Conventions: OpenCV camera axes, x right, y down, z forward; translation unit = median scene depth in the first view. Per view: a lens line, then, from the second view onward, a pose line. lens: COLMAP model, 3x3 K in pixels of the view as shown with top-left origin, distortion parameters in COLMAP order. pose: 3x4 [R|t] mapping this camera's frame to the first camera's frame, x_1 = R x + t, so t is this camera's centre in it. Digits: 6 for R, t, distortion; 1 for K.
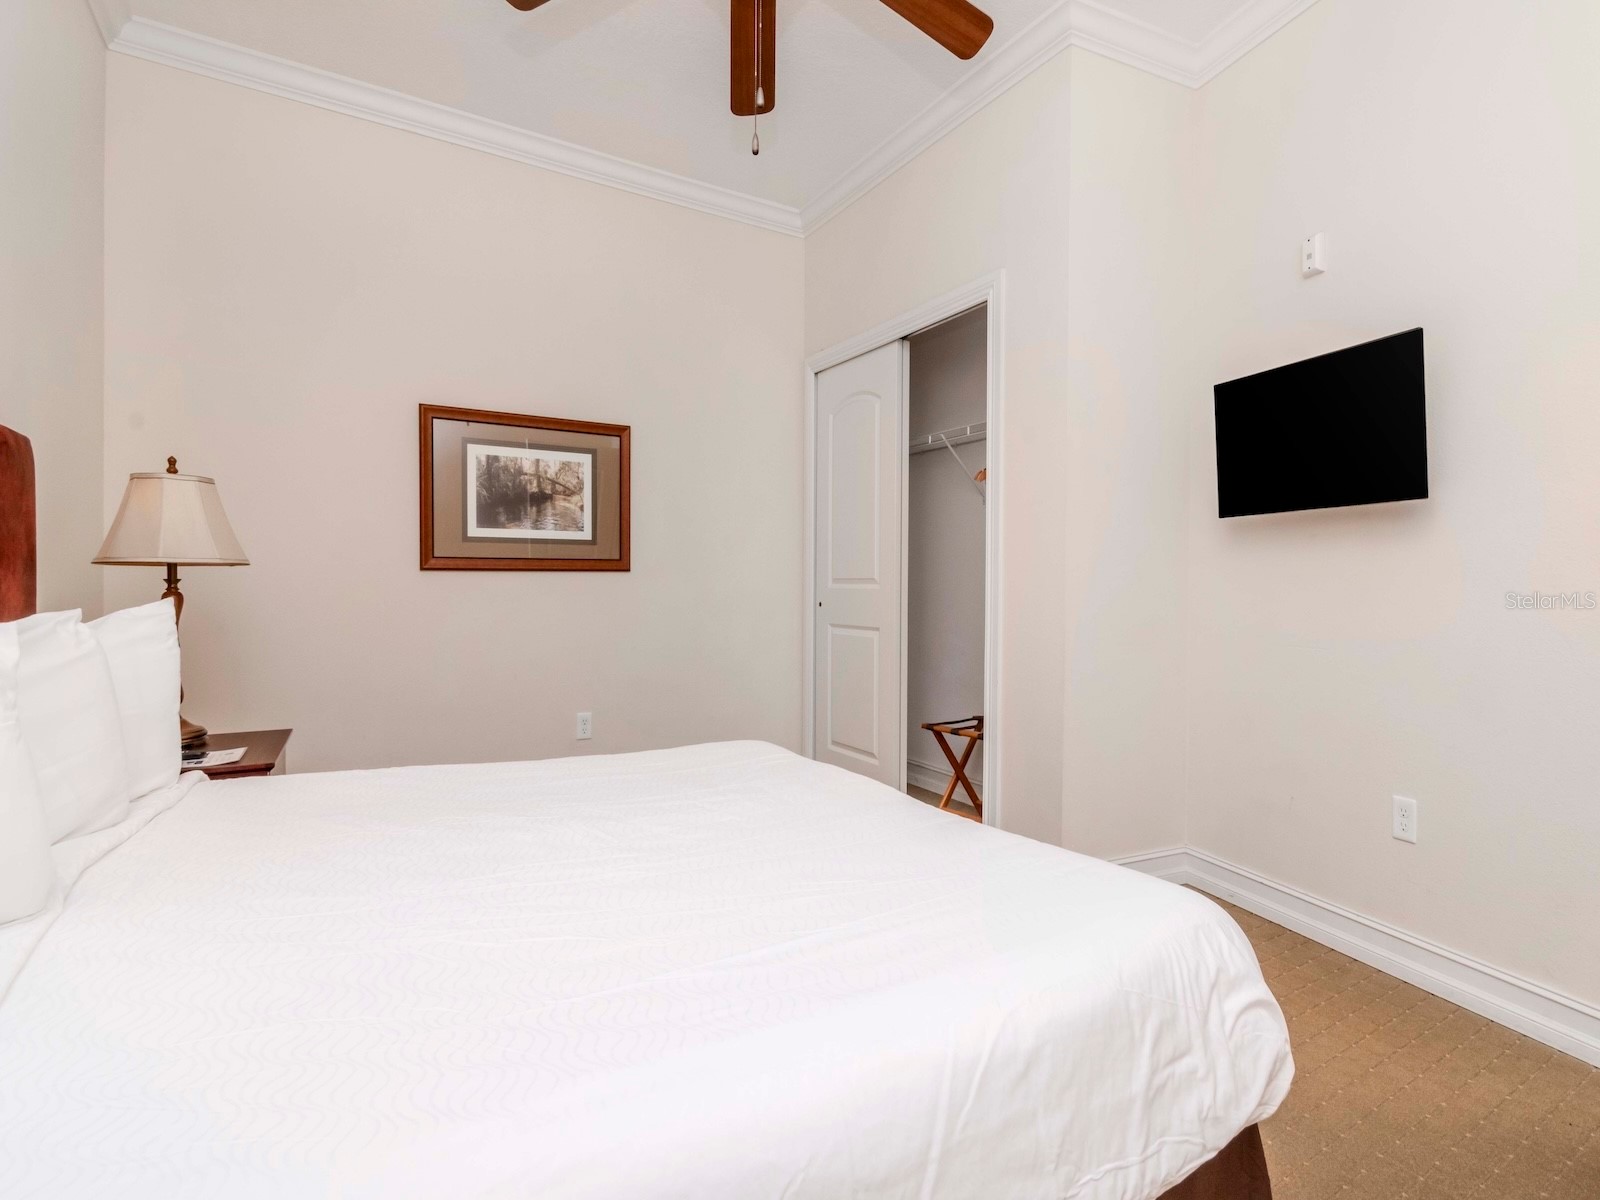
lens RADIAL K [[780.4, 0, 806.9], [0, 780.4, 615.3], [0, 0, 1]] dist [-0.001958, -0.006131]
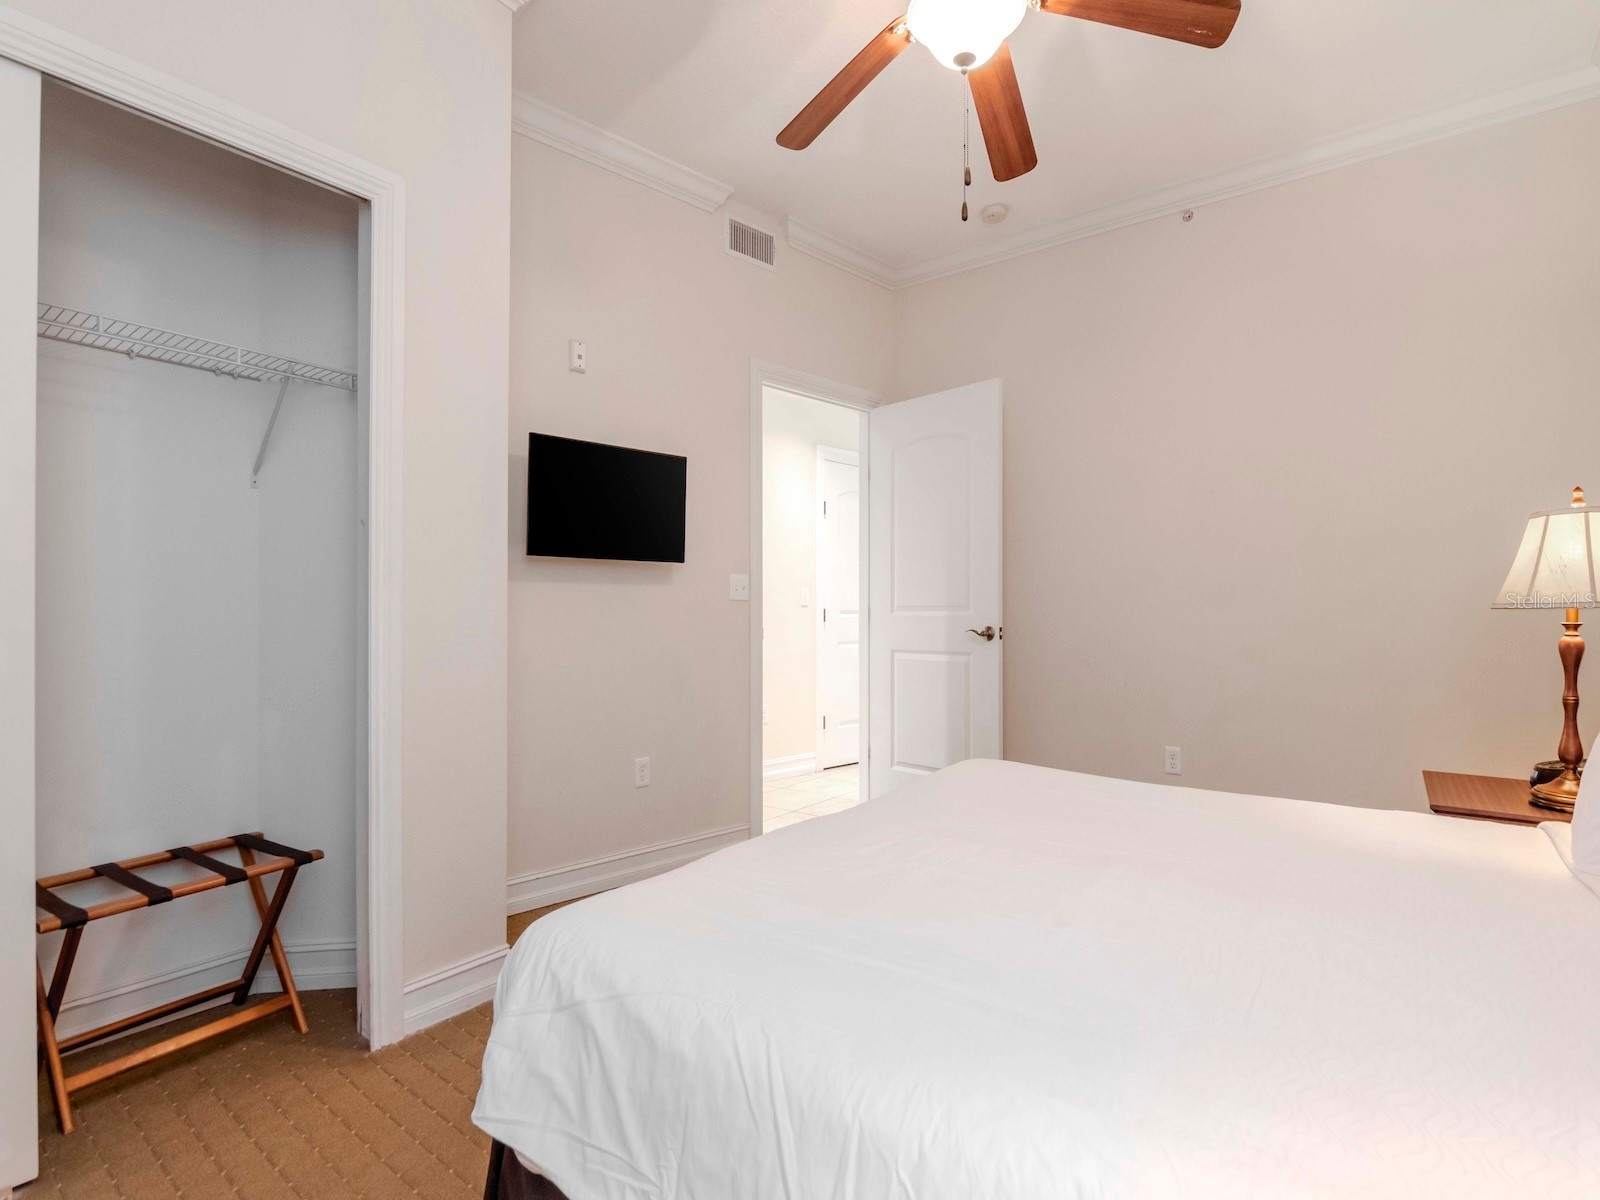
lens RADIAL K [[780.4, 0, 806.9], [0, 780.4, 615.3], [0, 0, 1]] dist [-0.001958, -0.006131]
pose [[-0.369735, -0.008806, 0.929096, -0.802869], [0.036709, 0.999036, 0.024077, -0.069626], [-0.928412, 0.043008, -0.369055, 1.359734]]
